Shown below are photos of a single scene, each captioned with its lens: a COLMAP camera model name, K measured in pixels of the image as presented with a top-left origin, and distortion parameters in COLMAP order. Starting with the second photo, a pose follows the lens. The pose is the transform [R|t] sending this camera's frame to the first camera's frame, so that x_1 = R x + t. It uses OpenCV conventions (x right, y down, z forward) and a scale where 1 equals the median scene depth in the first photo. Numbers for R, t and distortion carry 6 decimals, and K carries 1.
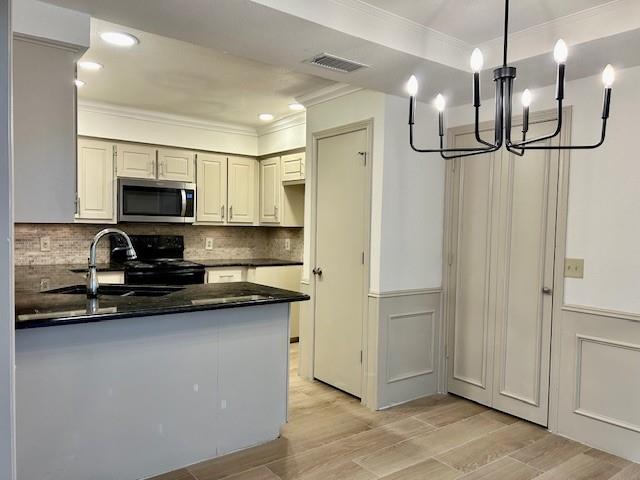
lens RADIAL K [[464.4, 0, 324.3], [0, 464.4, 252.3], [0, 0, 1]] dist [0.019030, -0.031717]
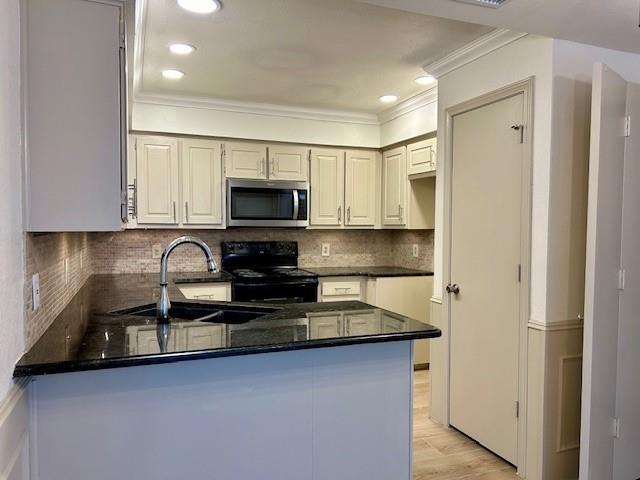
lens RADIAL K [[454.8, 0, 320.3], [0, 454.8, 243.3], [0, 0, 1]] dist [0.029973, -0.015563]
pose [[0.956145, -0.004068, -0.292865, -0.002804], [-0.002050, 0.999786, -0.020579, -0.014844], [0.292886, 0.020277, 0.955932, 0.194955]]
